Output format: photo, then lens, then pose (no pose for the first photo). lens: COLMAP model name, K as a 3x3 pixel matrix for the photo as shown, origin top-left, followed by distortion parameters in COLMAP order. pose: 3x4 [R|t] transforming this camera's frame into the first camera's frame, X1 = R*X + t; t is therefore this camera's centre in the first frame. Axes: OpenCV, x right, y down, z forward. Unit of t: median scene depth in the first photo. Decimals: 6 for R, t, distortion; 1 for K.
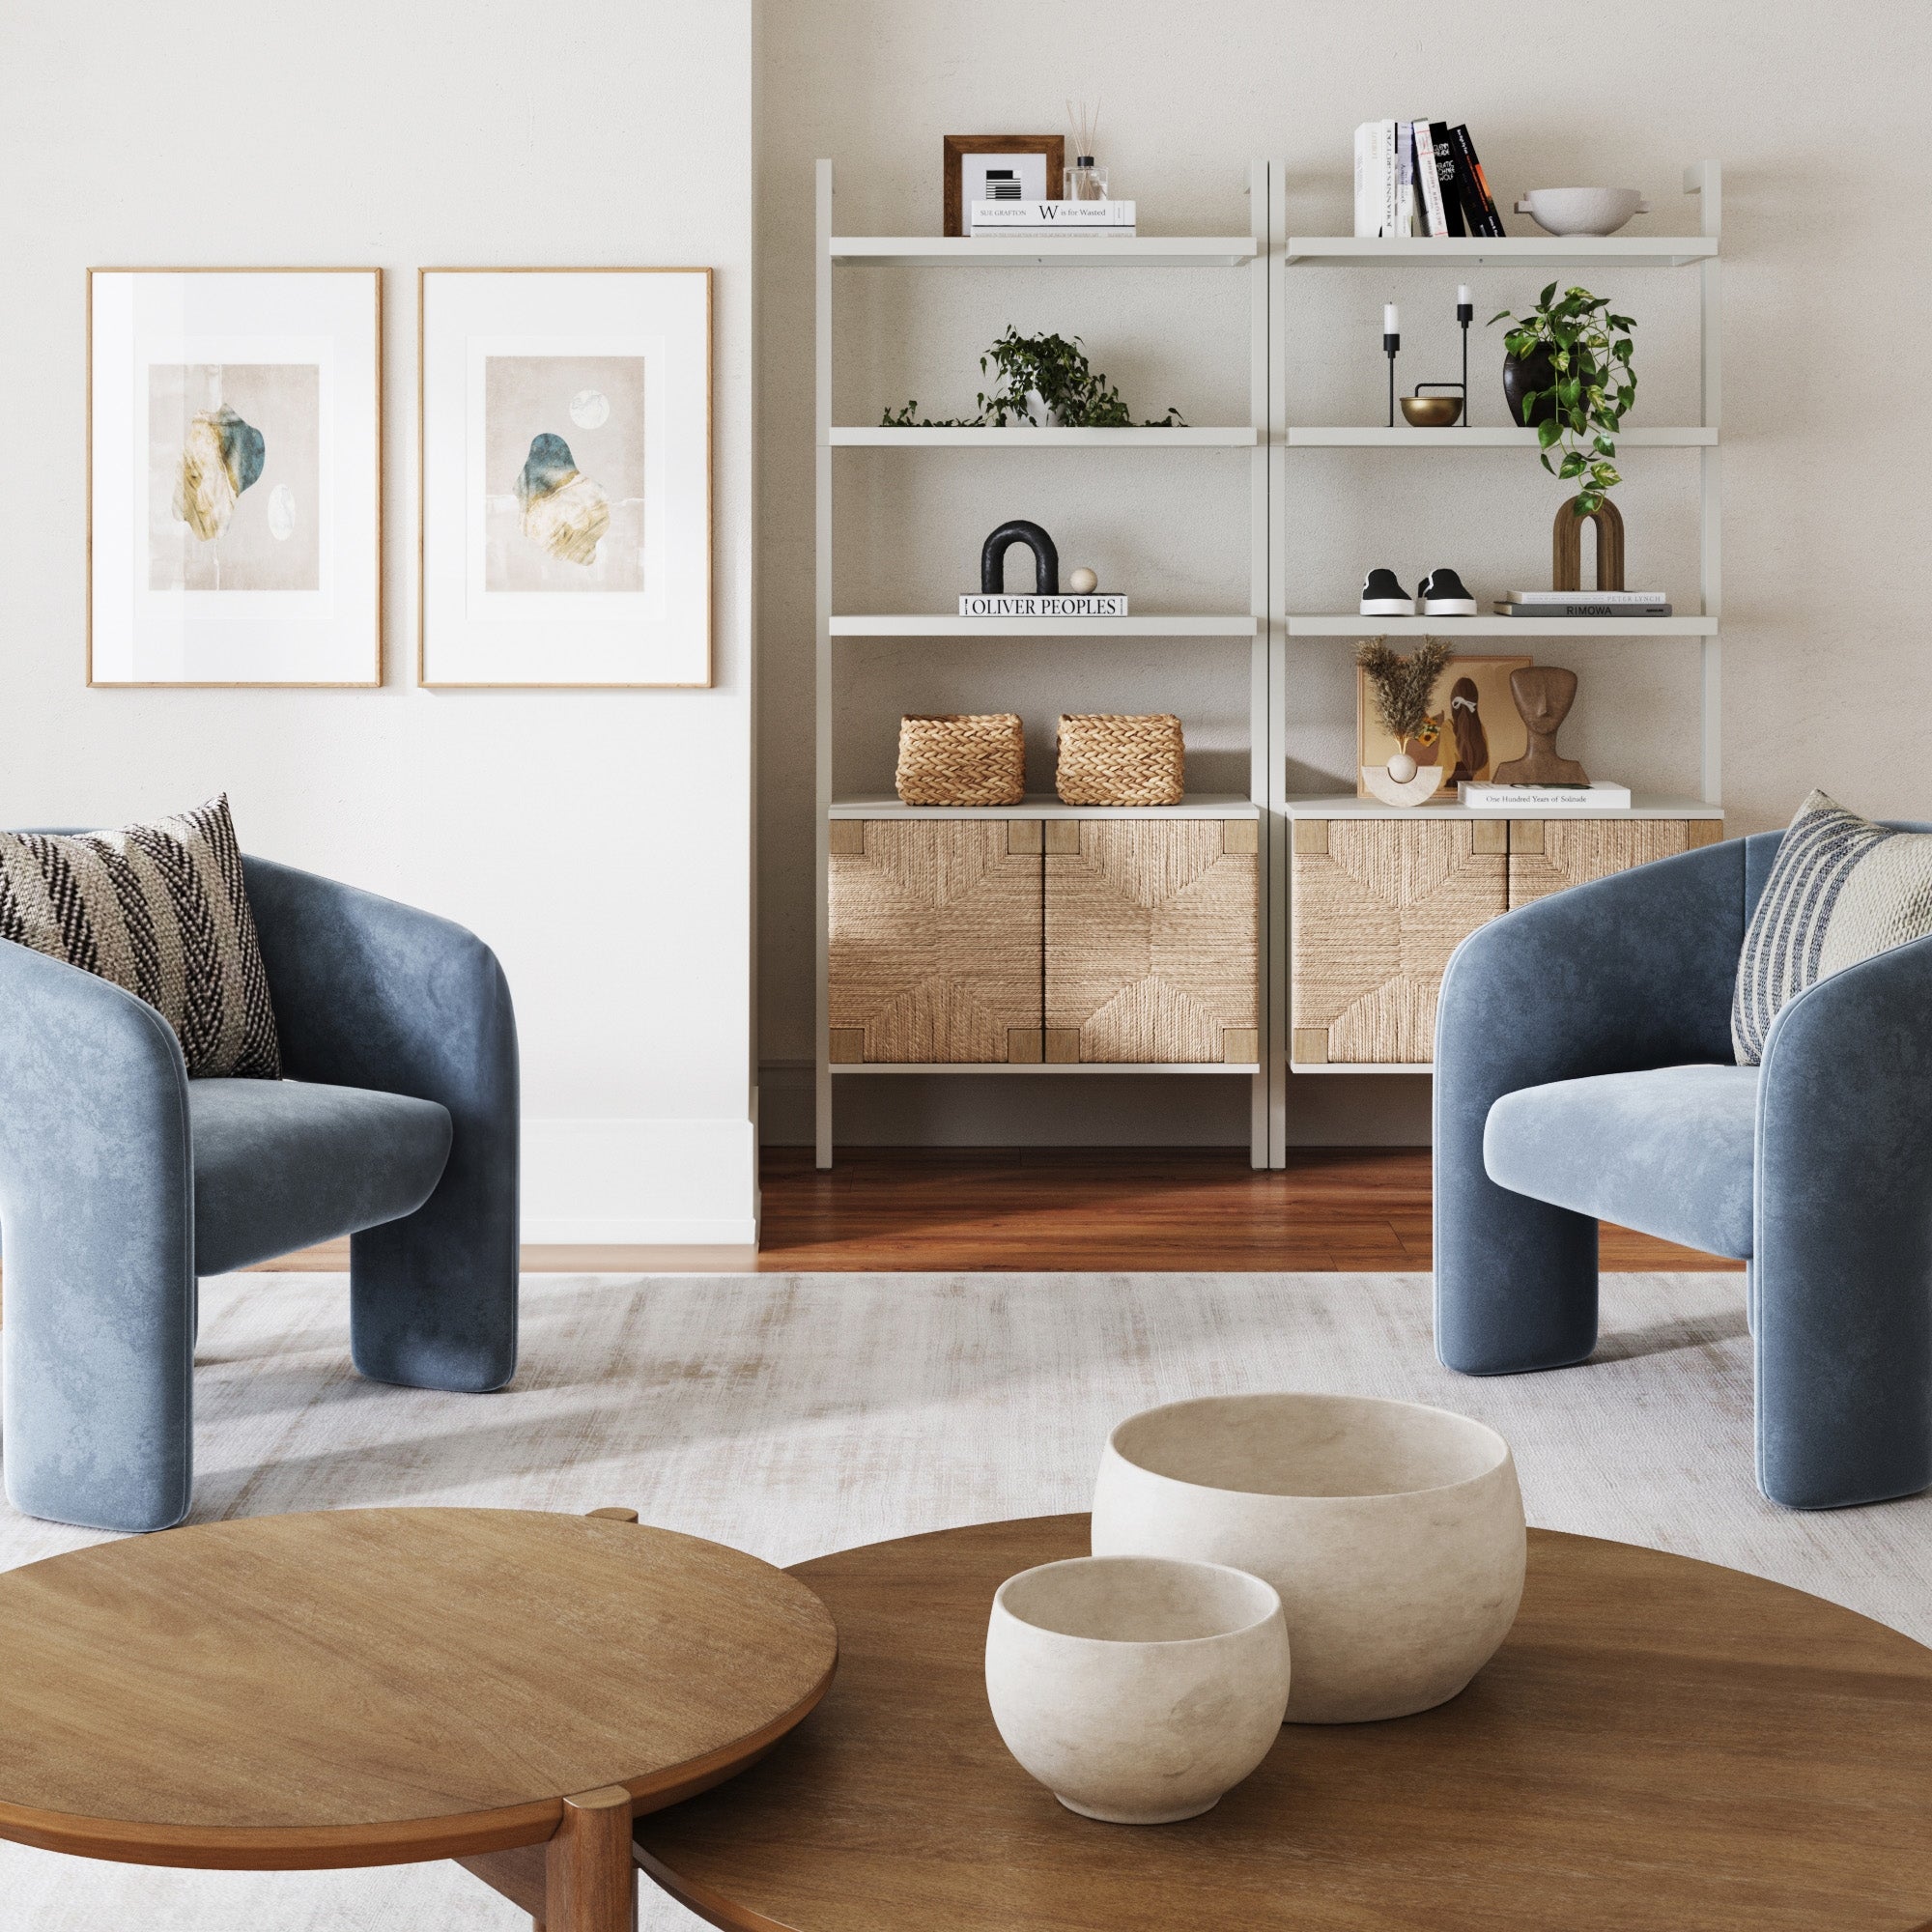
lens RADIAL K [[3008.4, 0, 966.0], [0, 3008.4, 966.0], [0, 0, 1]] dist [0.000692, -0.004658]
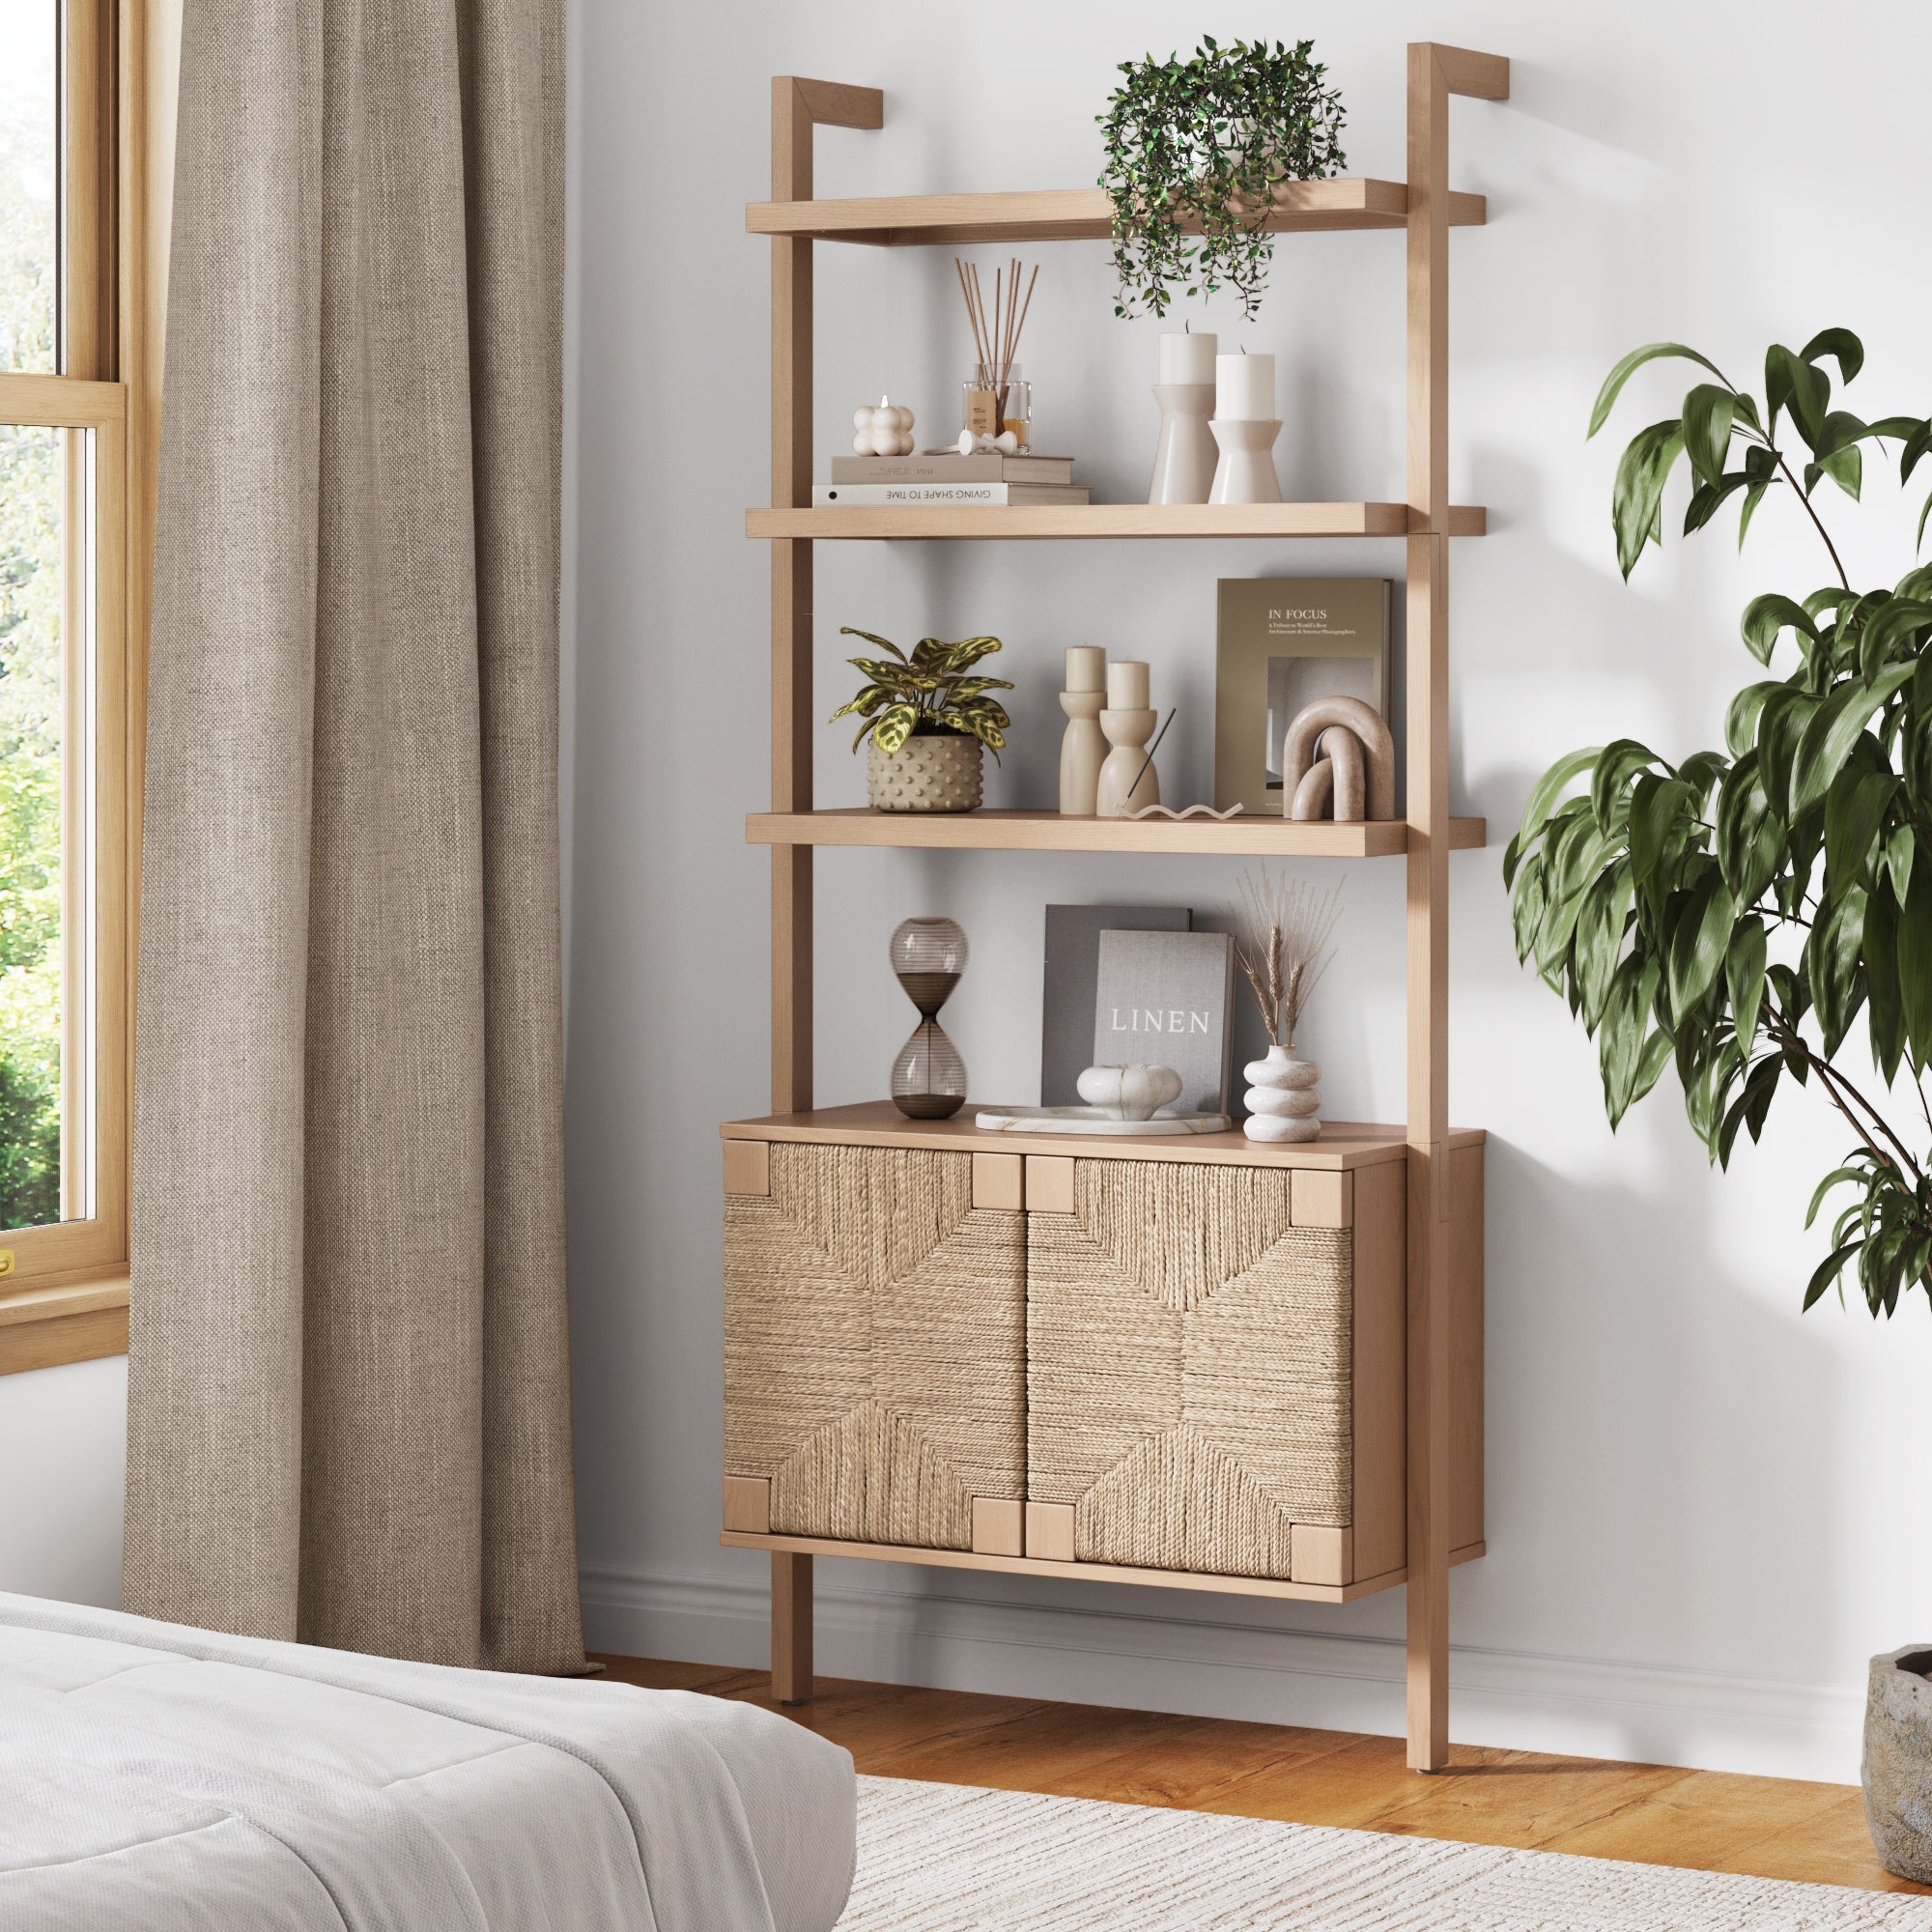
lens RADIAL K [[5621.2, 0, 966.0], [0, 5621.2, 966.0], [0, 0, 1]] dist [0.337802, -20.825930]
pose [[0.868158, 0.028875, -0.495448, 0.578187], [-0.075944, 0.994278, -0.075127, -0.000124], [0.490444, 0.102848, 0.865383, 0.002258]]
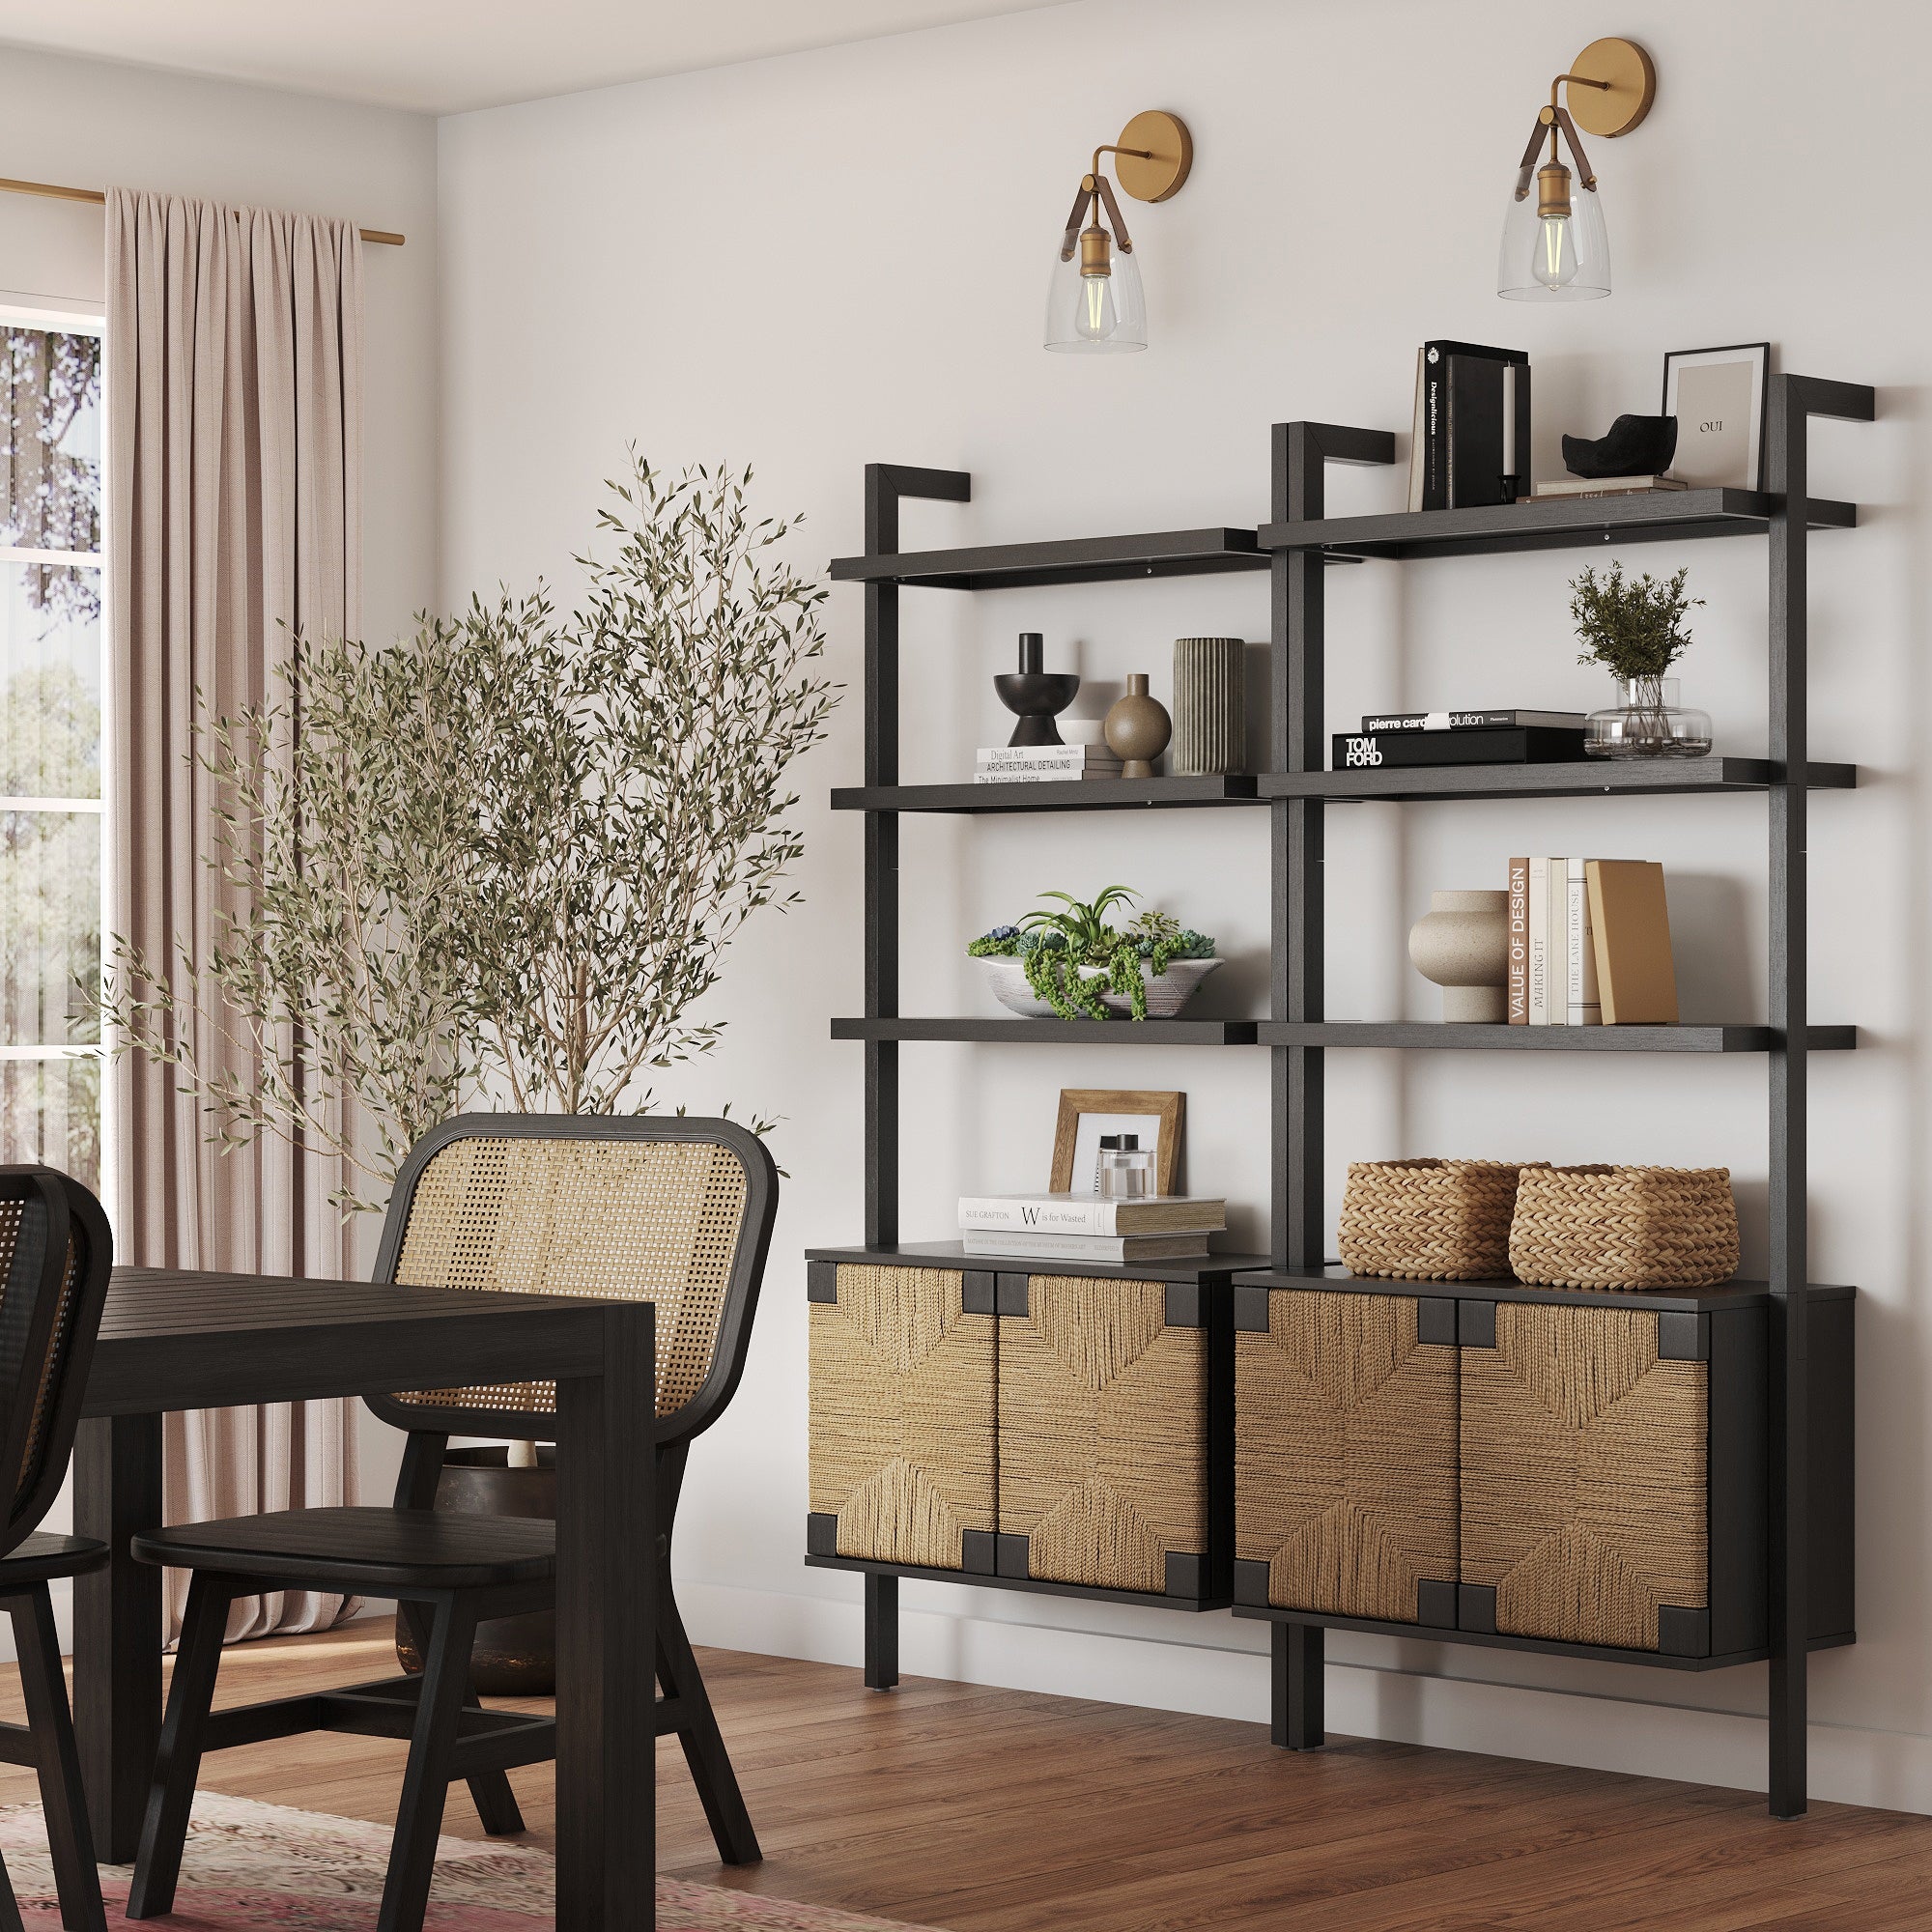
lens RADIAL K [[5152.7, 0, 966.0], [0, 5152.7, 966.0], [0, 0, 1]] dist [0.032288, -0.180348]
pose [[0.717822, 0.001376, -0.696225, 0.825464], [-0.092367, 0.991347, -0.093273, -0.000155], [0.690072, 0.131261, 0.711738, -0.004789]]
